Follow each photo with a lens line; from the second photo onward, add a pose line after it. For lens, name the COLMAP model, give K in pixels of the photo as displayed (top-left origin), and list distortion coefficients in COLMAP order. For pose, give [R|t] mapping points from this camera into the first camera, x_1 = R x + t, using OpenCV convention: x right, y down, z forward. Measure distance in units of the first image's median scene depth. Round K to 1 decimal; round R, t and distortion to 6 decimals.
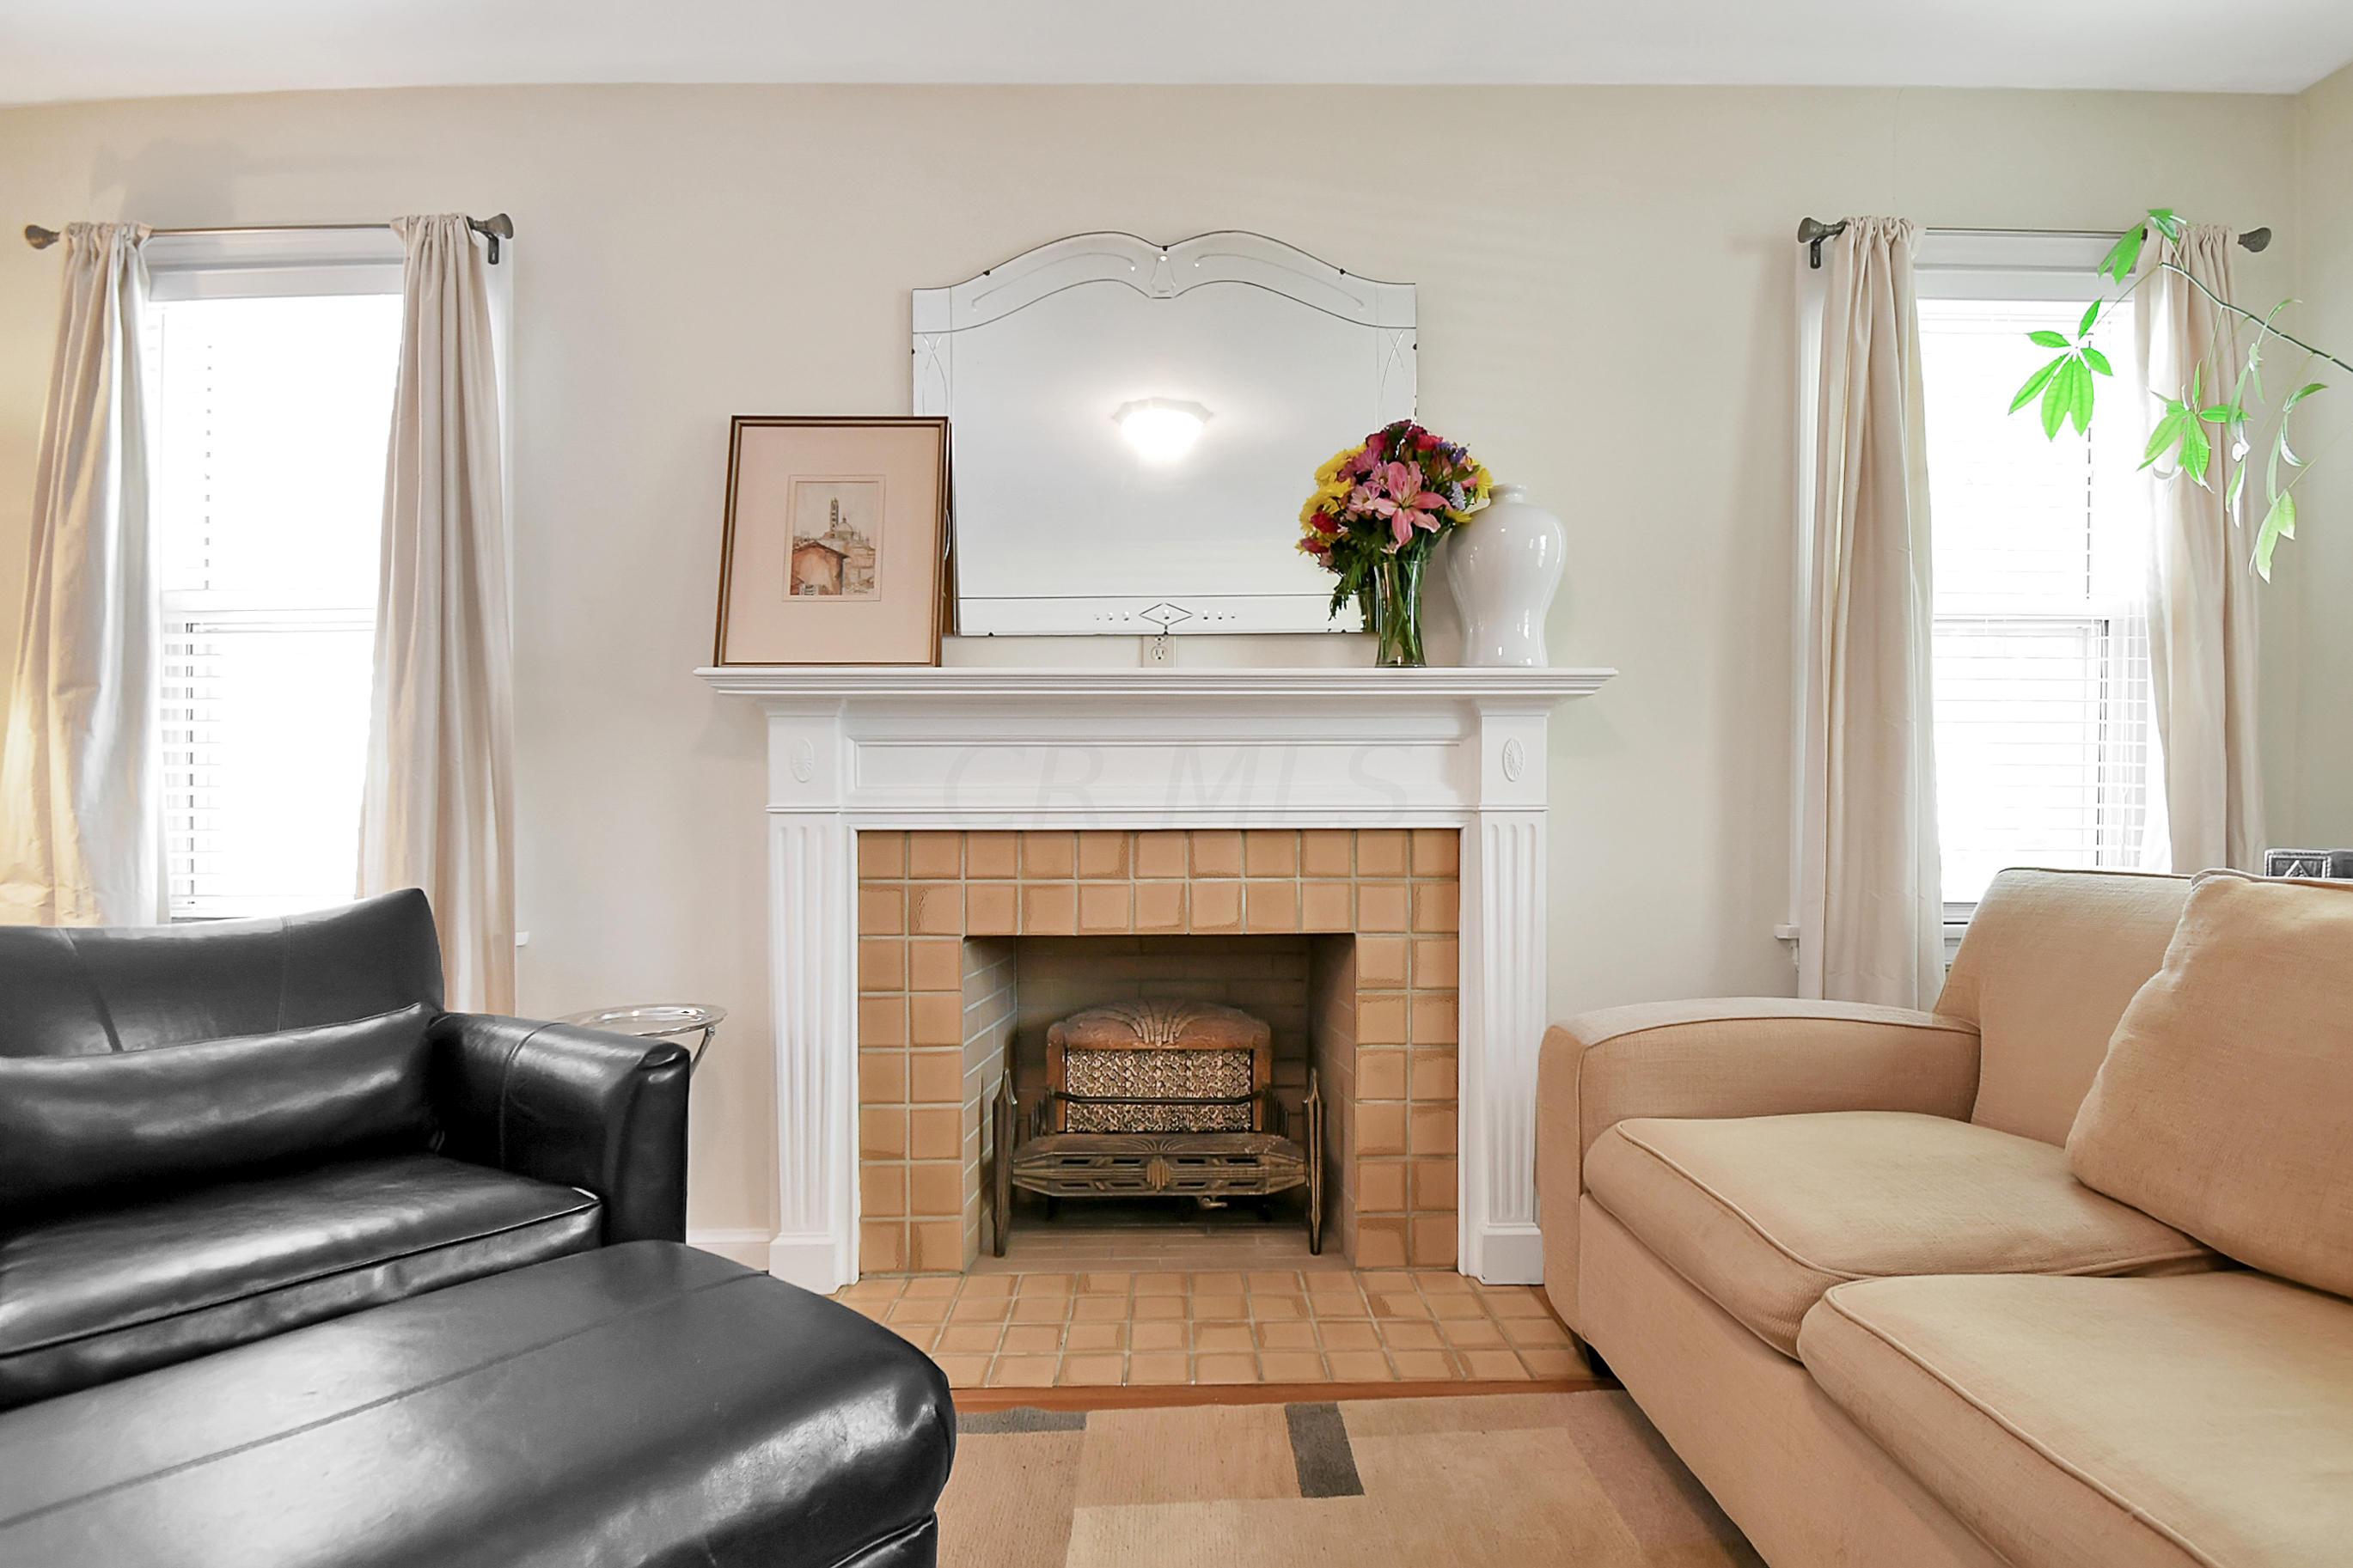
lens RADIAL K [[1103.7, 0, 1178.7], [0, 1103.7, 823.0], [0, 0, 1]] dist [0.000809, -0.000273]
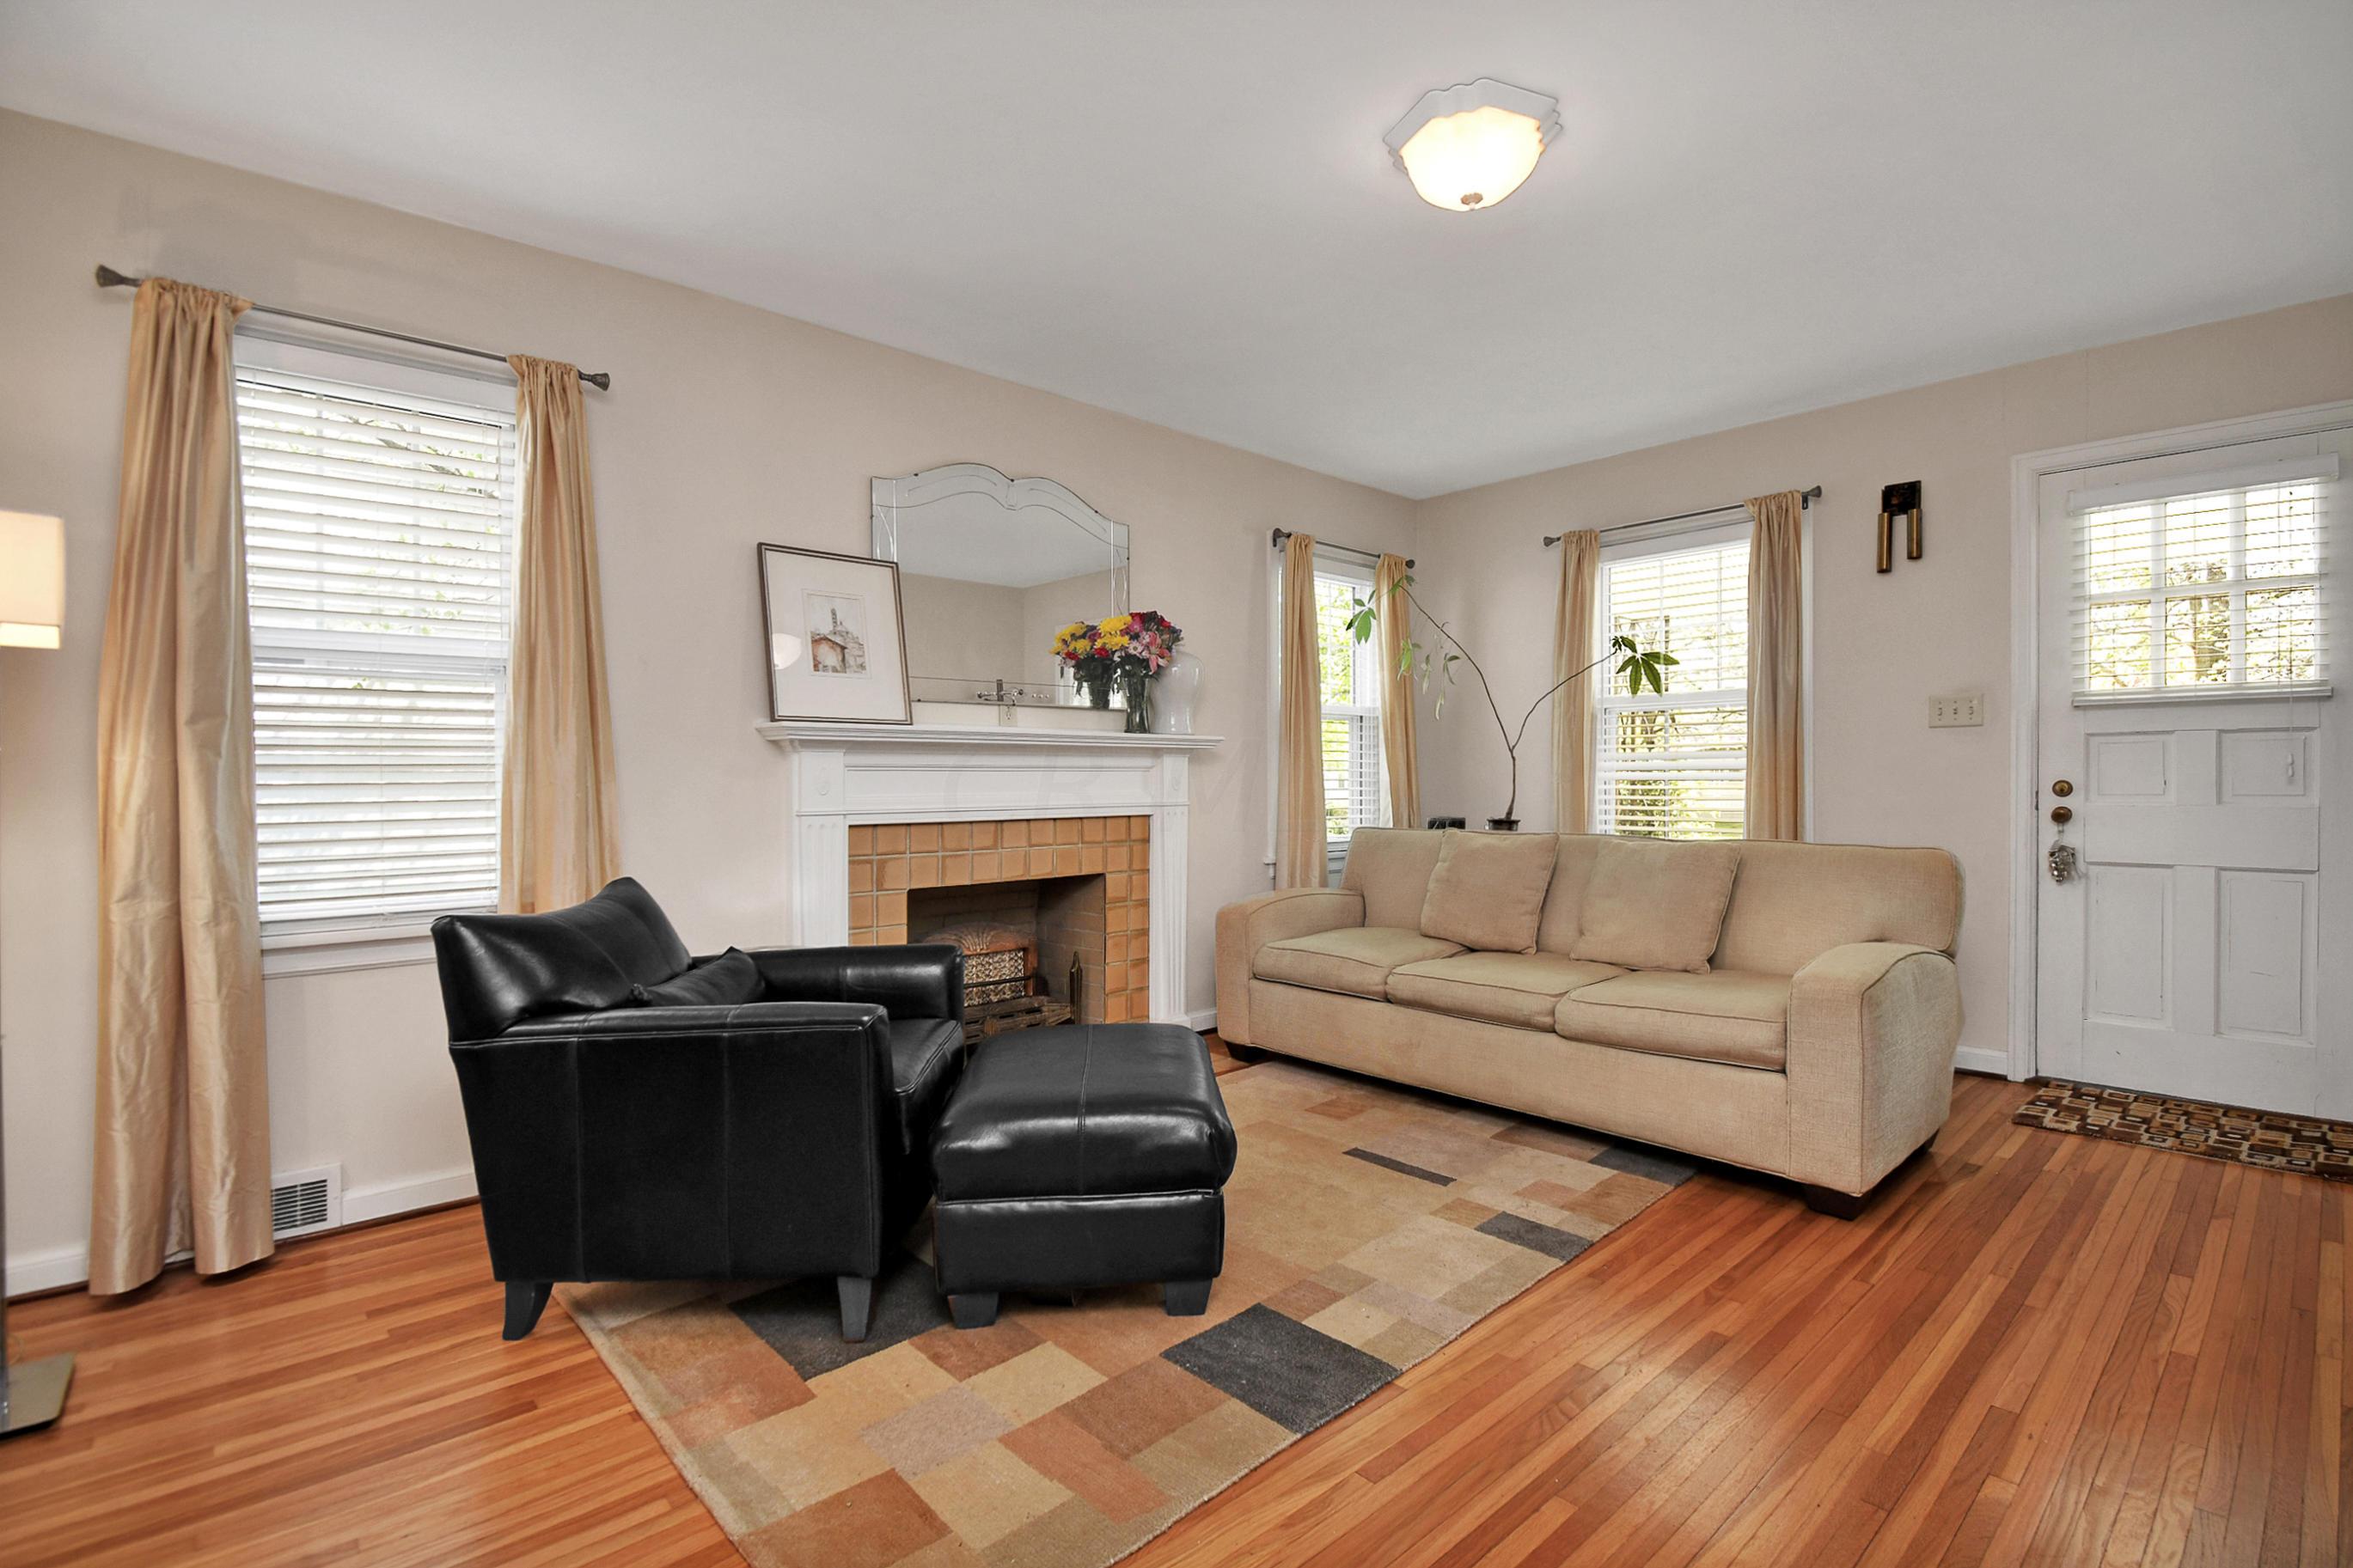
lens RADIAL K [[1078.1, 0, 1176.5], [0, 1078.1, 784.0], [0, 0, 1]] dist [0.001910, 0.000235]
pose [[0.749664, -0.004844, 0.661801, -0.947496], [0.005890, 0.999982, 0.000647, -0.049648], [-0.661793, 0.003413, 0.749679, -0.430510]]
